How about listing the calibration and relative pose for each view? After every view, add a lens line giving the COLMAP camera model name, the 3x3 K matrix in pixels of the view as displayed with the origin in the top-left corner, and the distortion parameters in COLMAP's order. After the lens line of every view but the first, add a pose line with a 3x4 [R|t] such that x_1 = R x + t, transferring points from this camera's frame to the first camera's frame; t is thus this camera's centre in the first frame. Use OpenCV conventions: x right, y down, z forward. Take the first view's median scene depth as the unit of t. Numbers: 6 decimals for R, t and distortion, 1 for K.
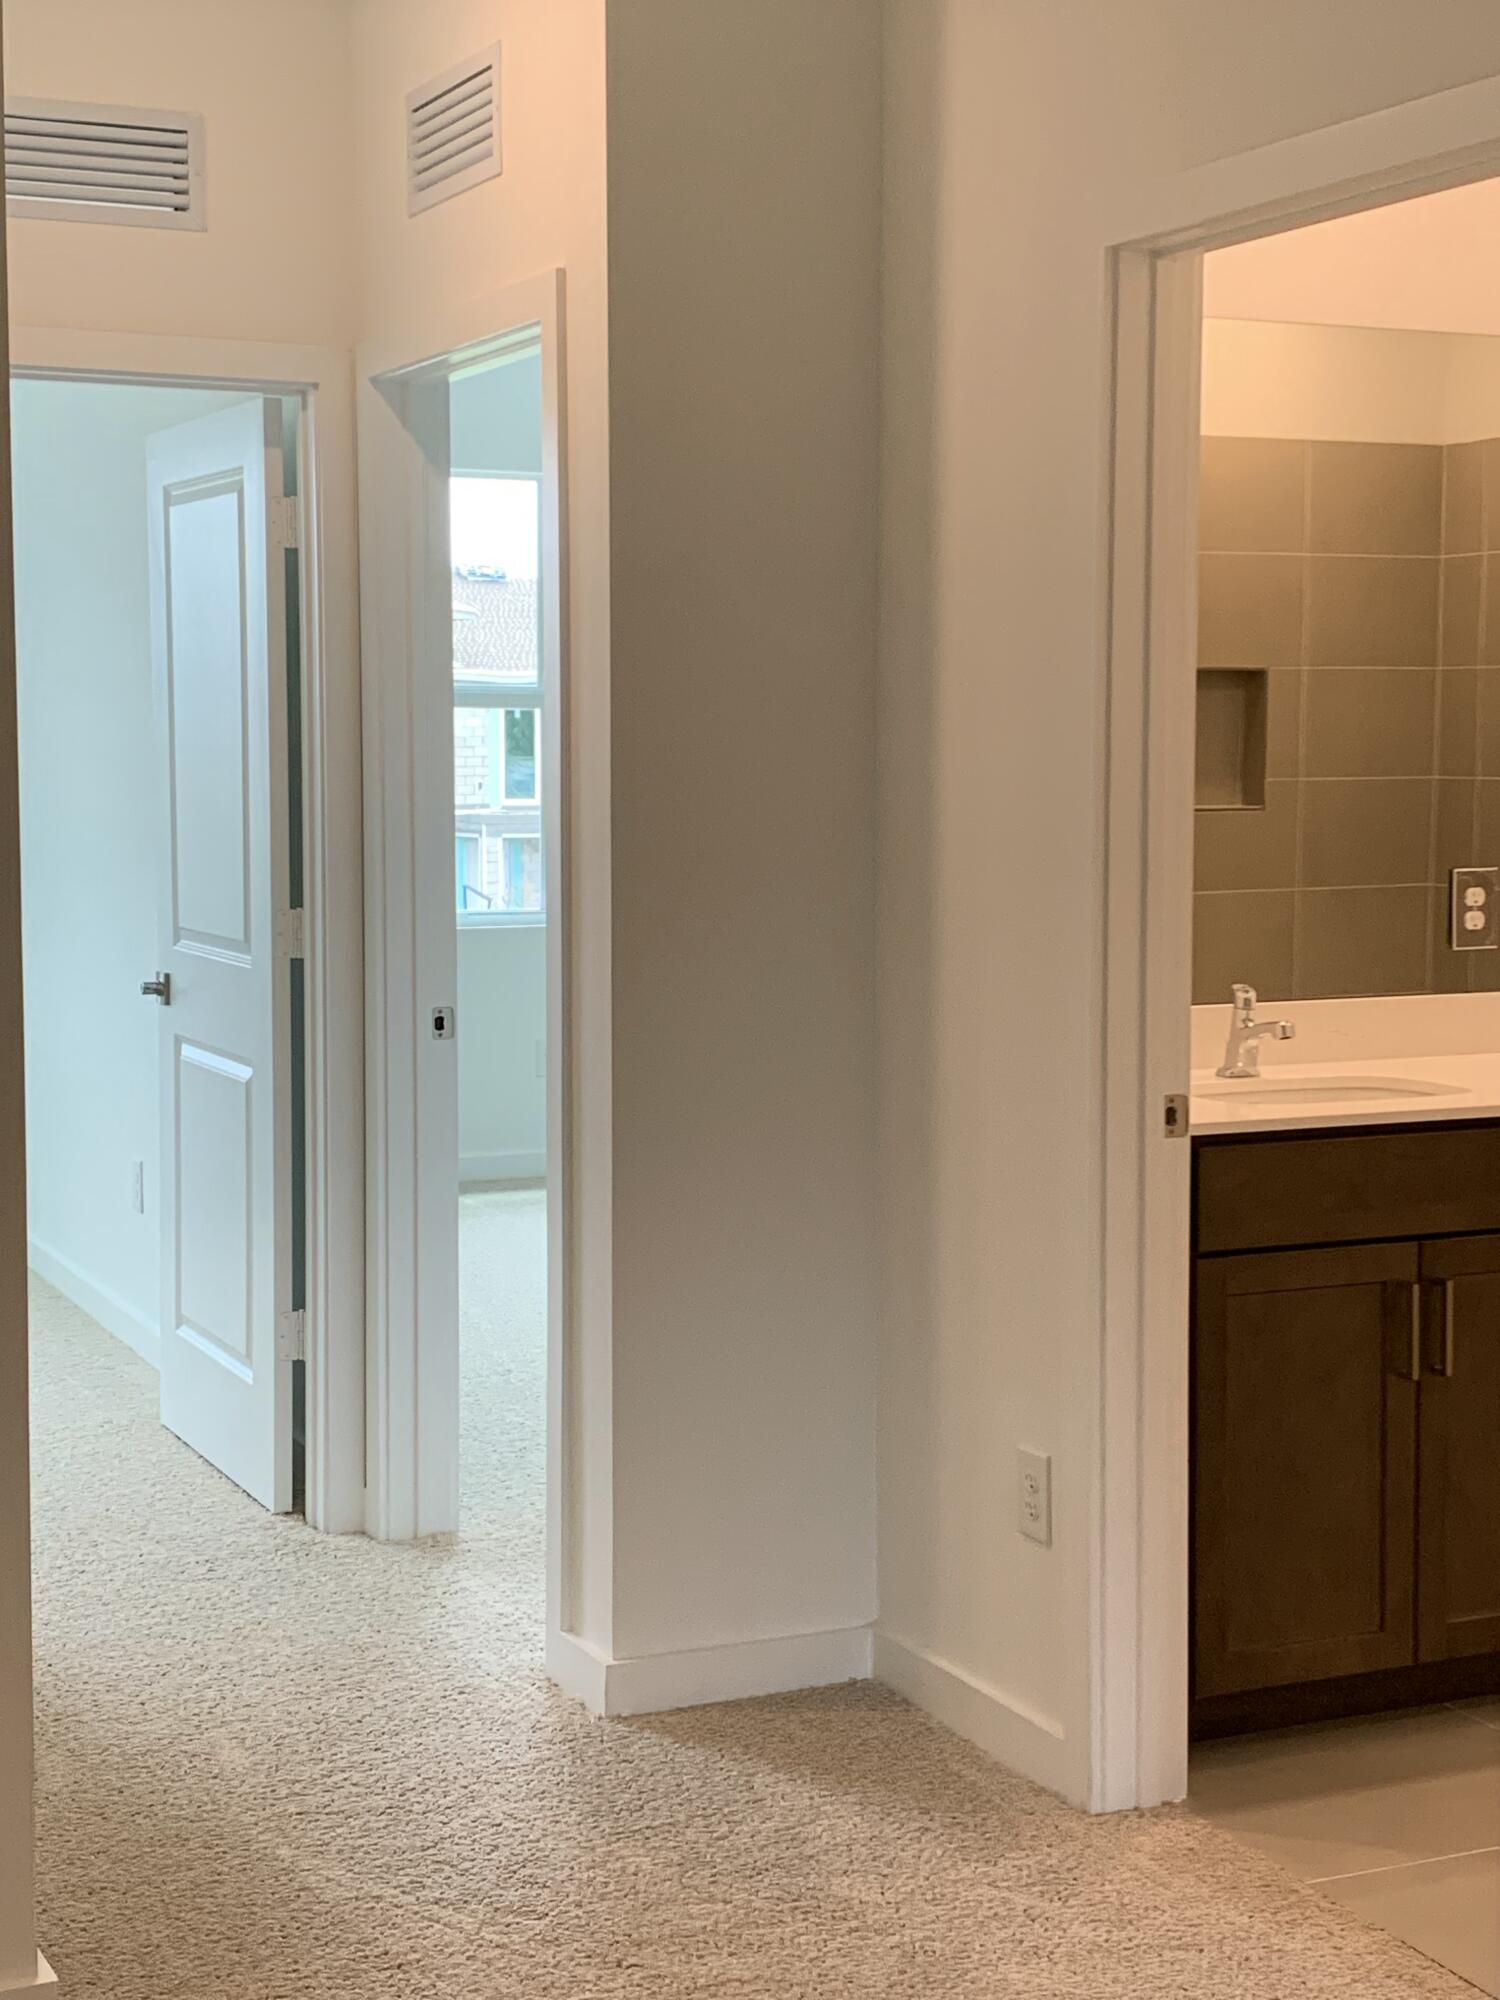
lens RADIAL K [[2971.6, 0, 750.0], [0, 2971.6, 1000.0], [0, 0, 1]] dist [0.160907, -0.504451]
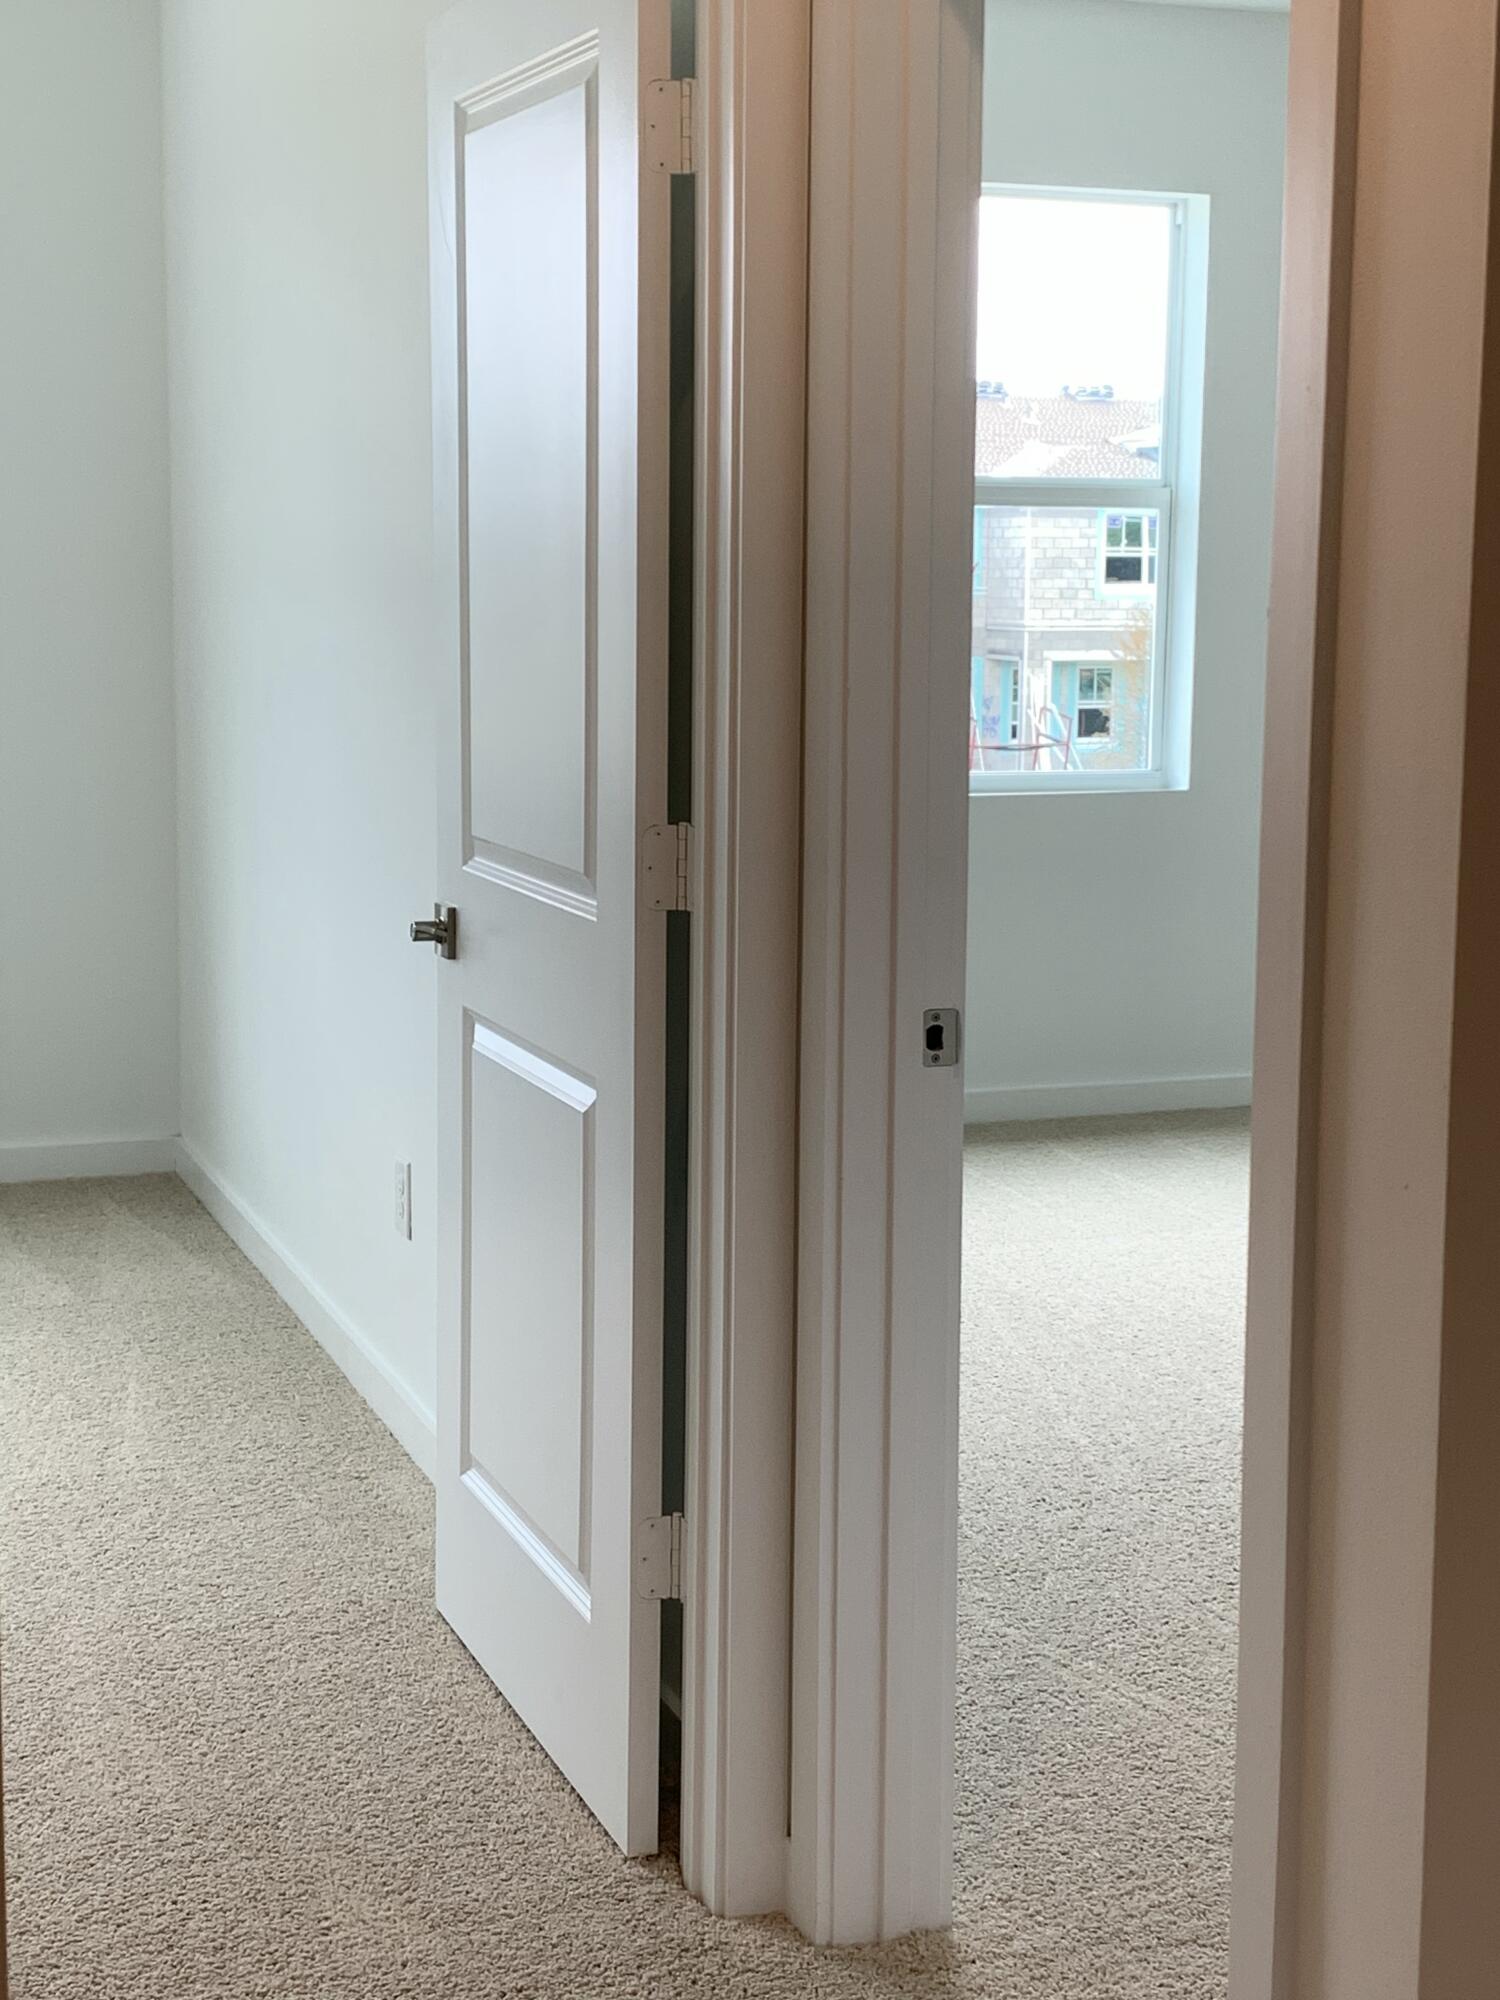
lens RADIAL K [[2971.6, 0, 750.0], [0, 2971.6, 1000.0], [0, 0, 1]] dist [0.160907, -0.504451]
pose [[0.996107, 0.020162, -0.085811, -0.086799], [-0.014816, 0.997936, 0.062480, -0.031980], [0.086893, -0.060965, 0.994350, 0.422130]]
